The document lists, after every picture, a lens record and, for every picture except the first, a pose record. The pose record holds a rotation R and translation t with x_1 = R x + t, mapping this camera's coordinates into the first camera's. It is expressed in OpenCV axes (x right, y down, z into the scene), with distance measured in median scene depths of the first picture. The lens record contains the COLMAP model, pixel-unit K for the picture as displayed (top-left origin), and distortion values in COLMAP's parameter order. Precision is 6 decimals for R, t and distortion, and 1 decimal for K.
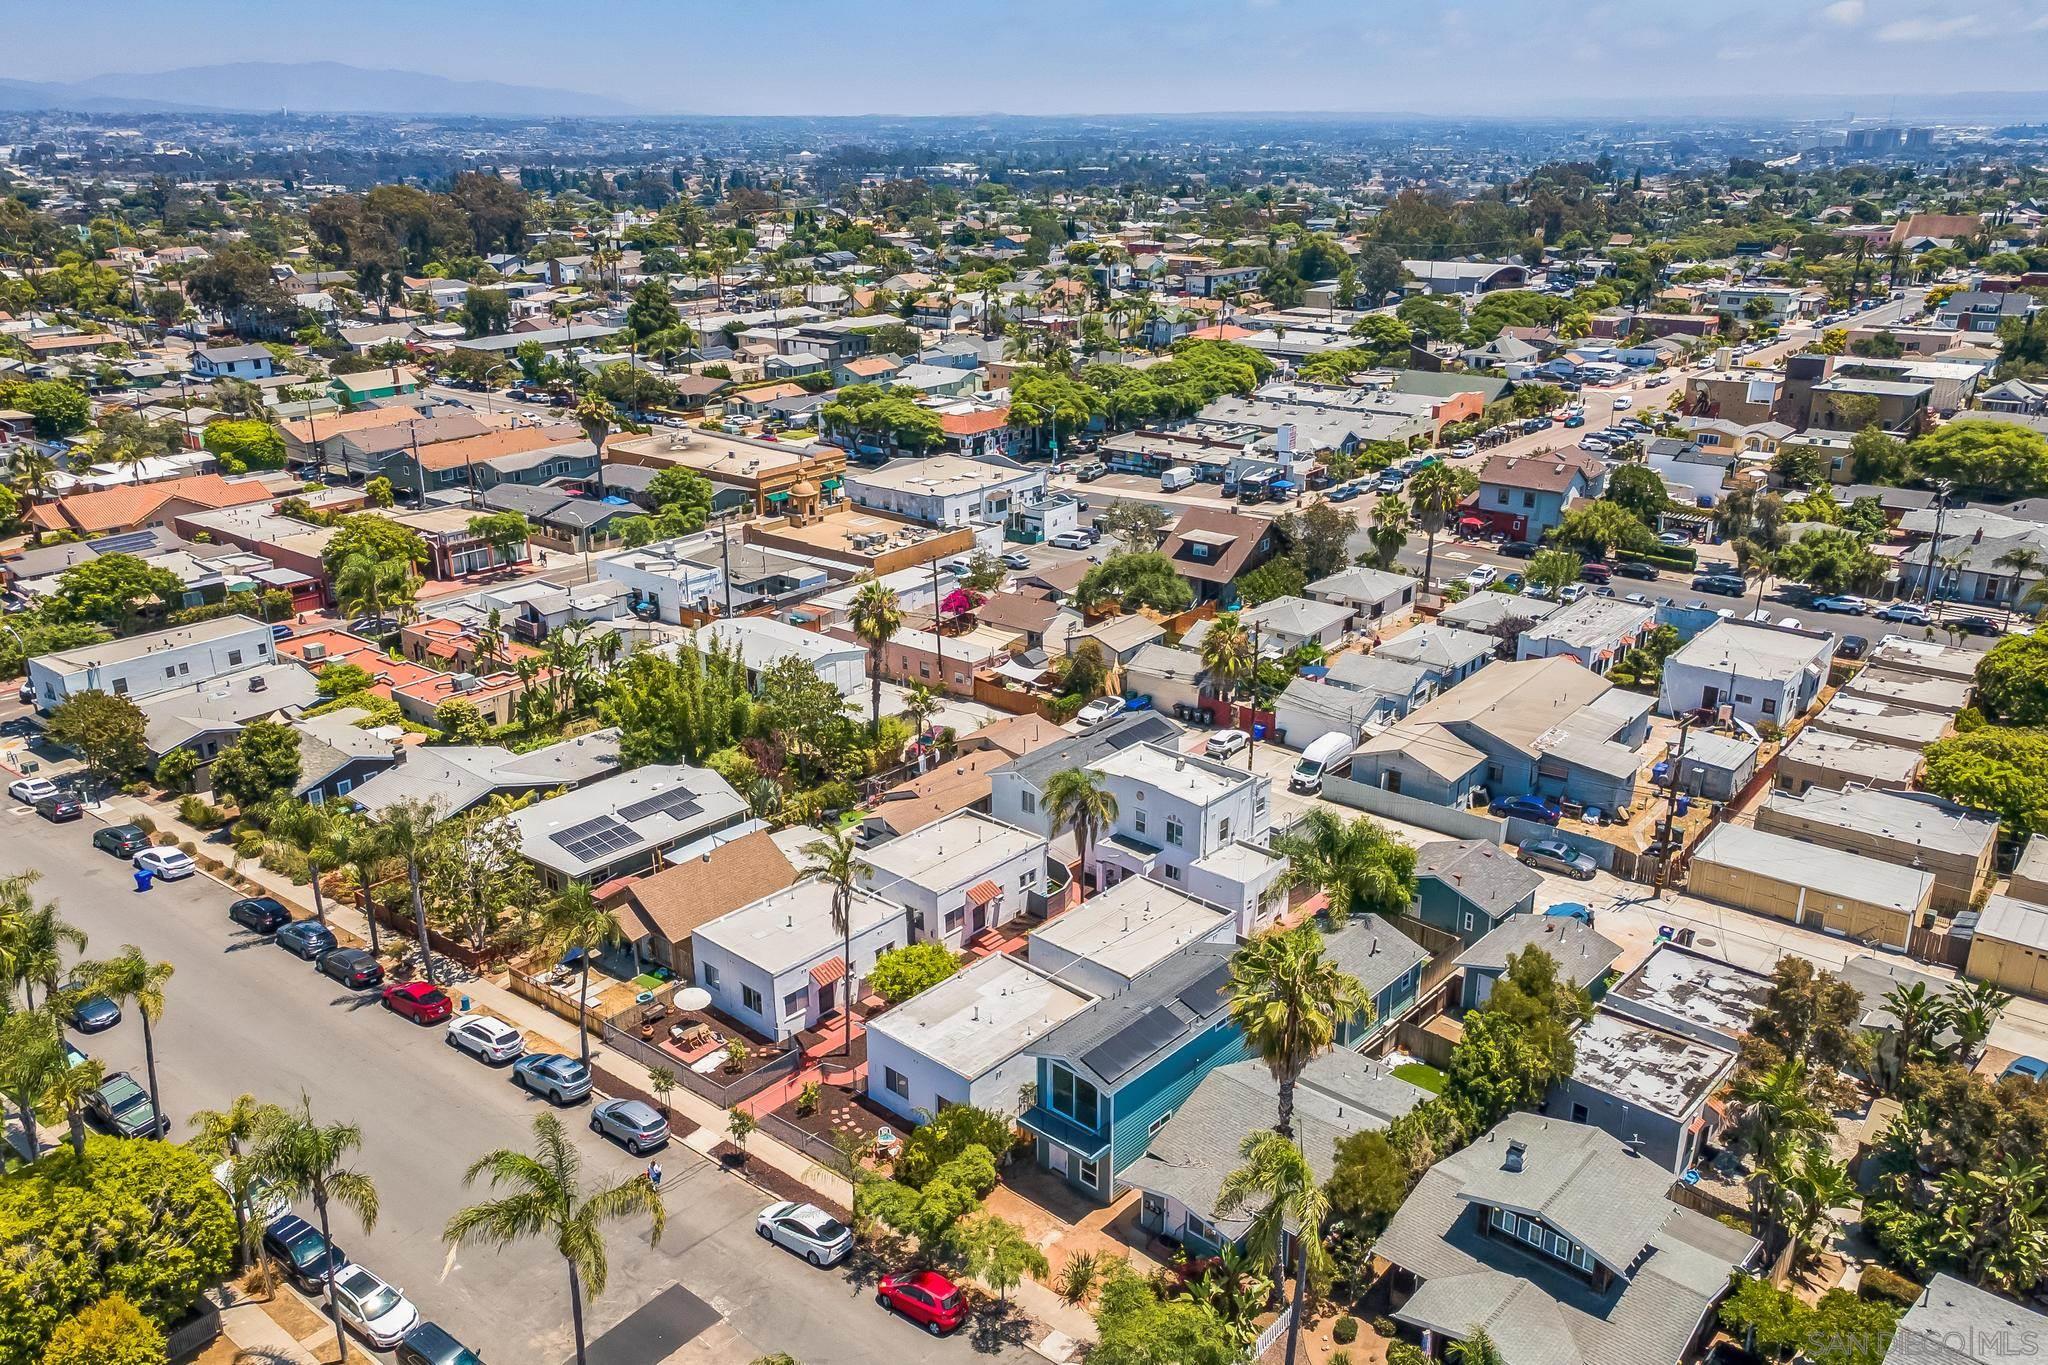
lens RADIAL K [[1525.8, 0, 1024.0], [0, 1525.8, 682.5], [0, 0, 1]] dist [0.036050, 0.002870]
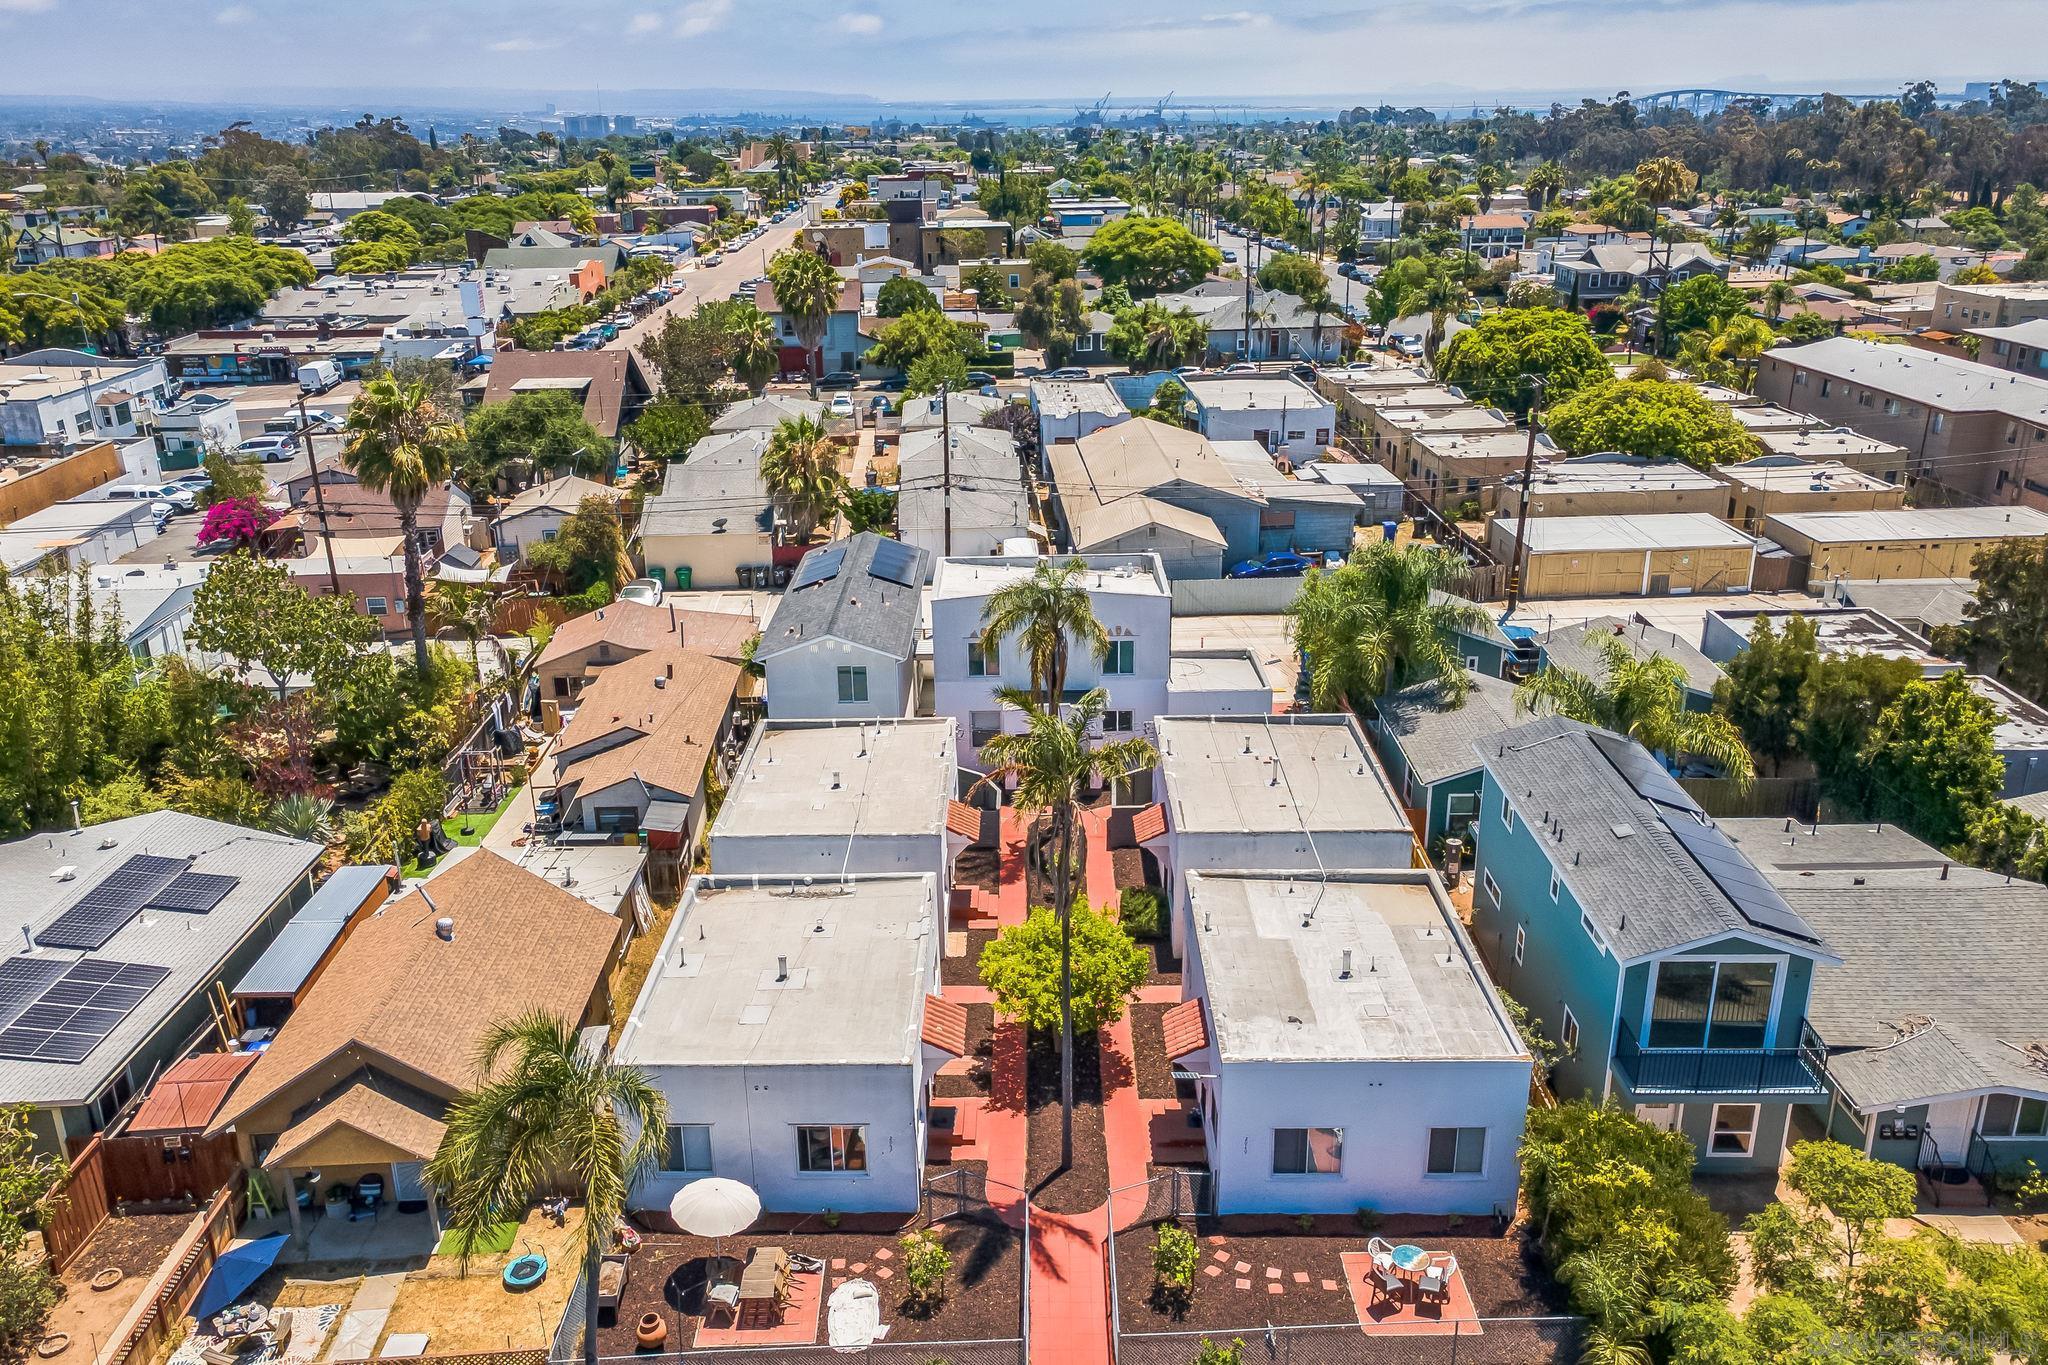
lens RADIAL K [[1567.4, 0, 1016.0], [0, 1567.4, 681.1], [0, 0, 1]] dist [0.006196, 0.075876]
pose [[0.748799, -0.235905, 0.619394, -0.289469], [0.234047, 0.968424, 0.085895, 0.037262], [-0.620099, 0.080649, 0.780367, 0.450400]]
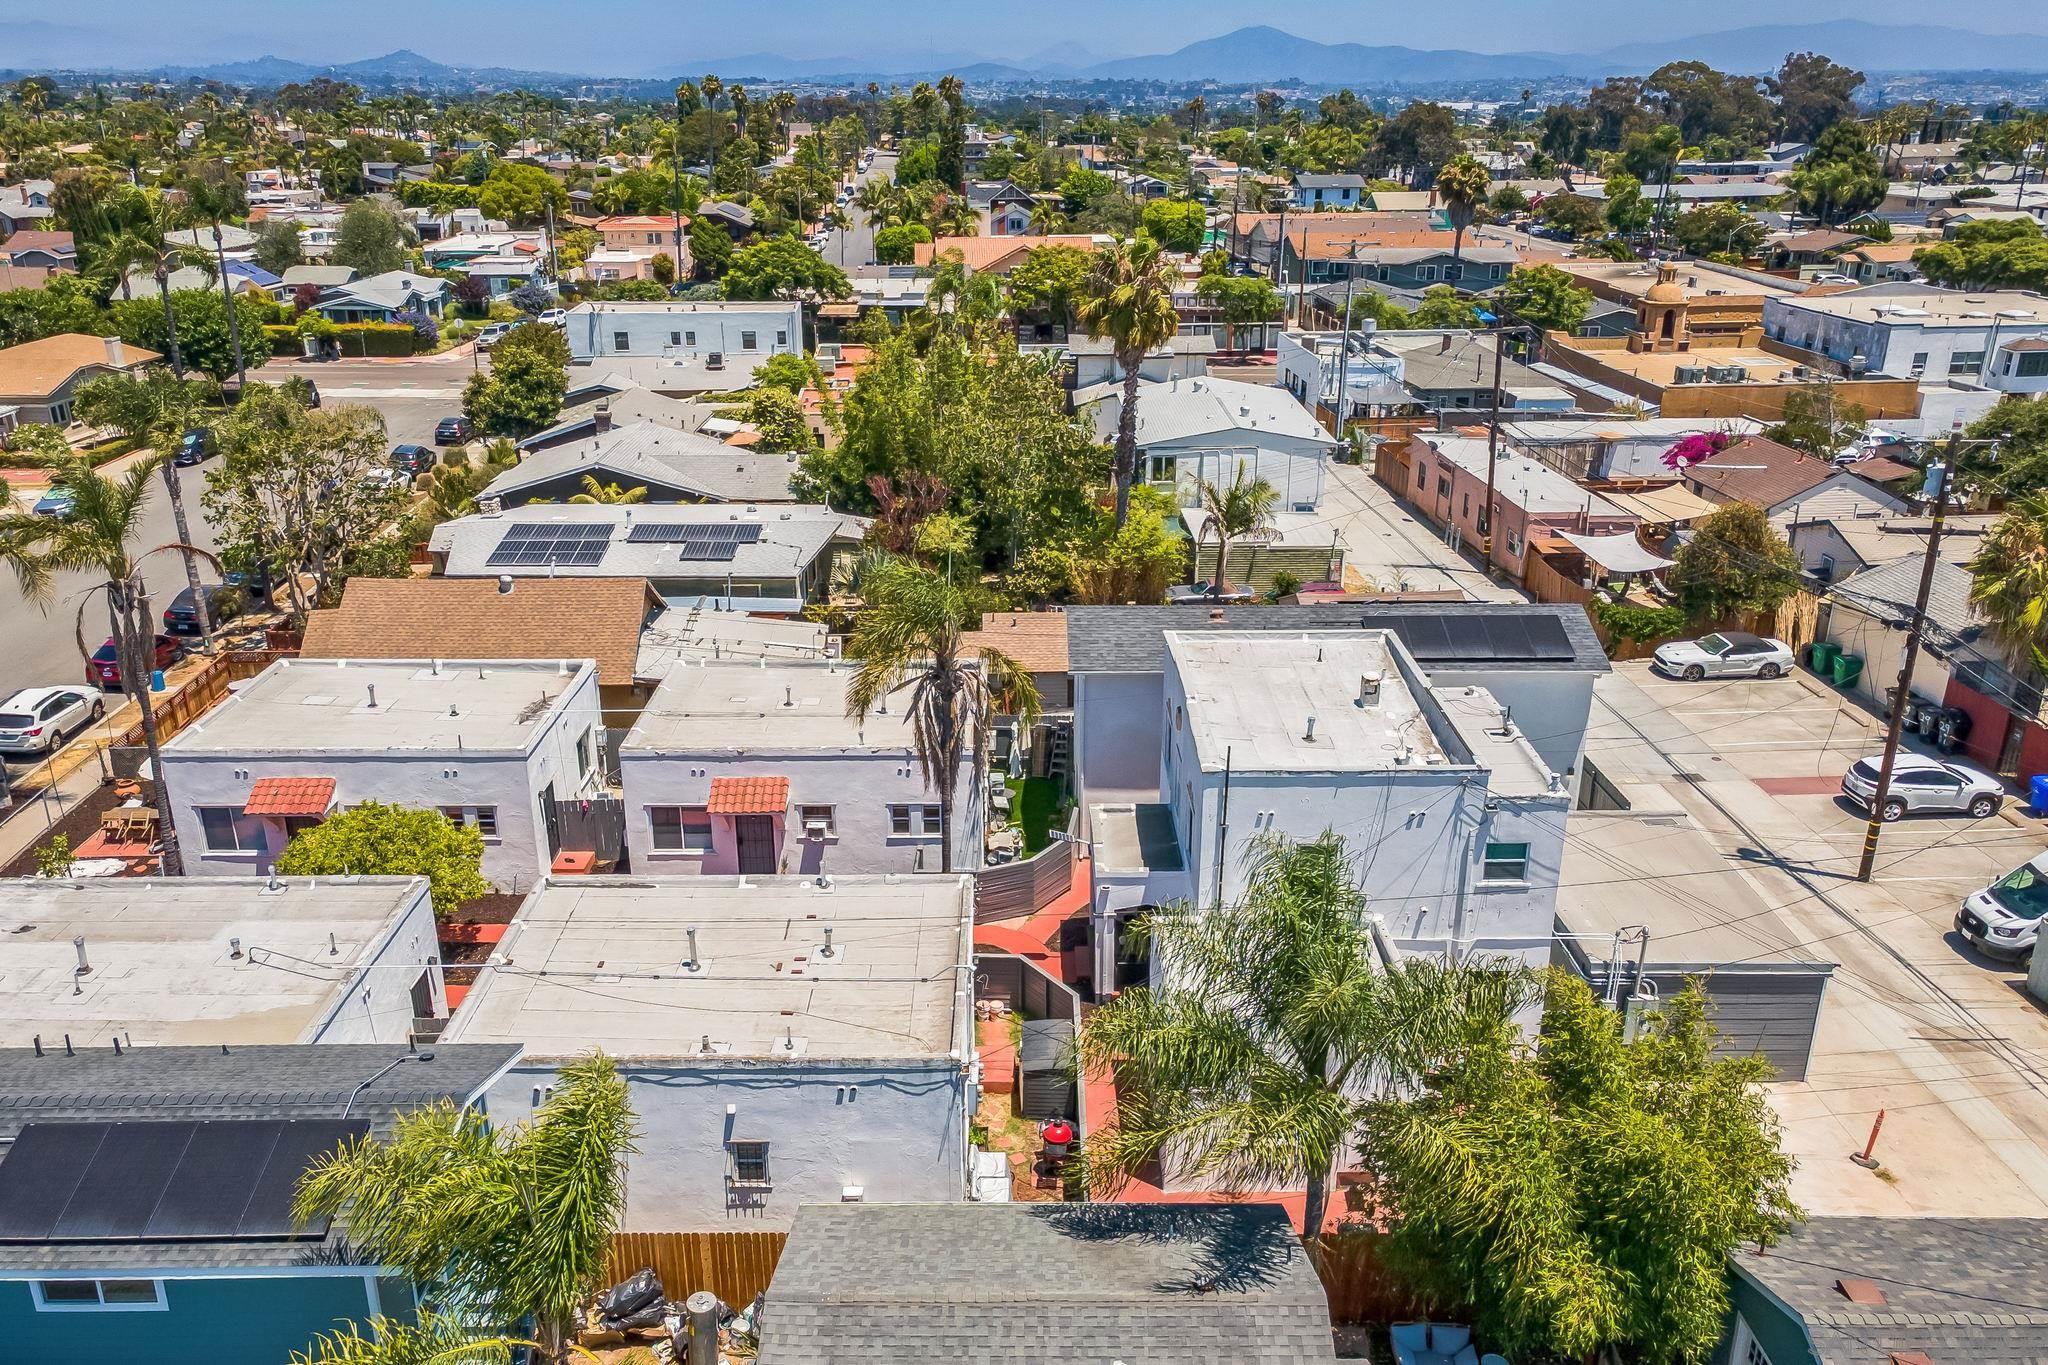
lens RADIAL K [[1567.4, 0, 1016.0], [0, 1567.4, 681.1], [0, 0, 1]] dist [0.006196, 0.075876]
pose [[0.671762, 0.266340, -0.691230, 0.276675], [-0.253855, 0.959395, 0.122962, 0.024260], [0.695912, 0.092871, 0.712097, 0.600625]]
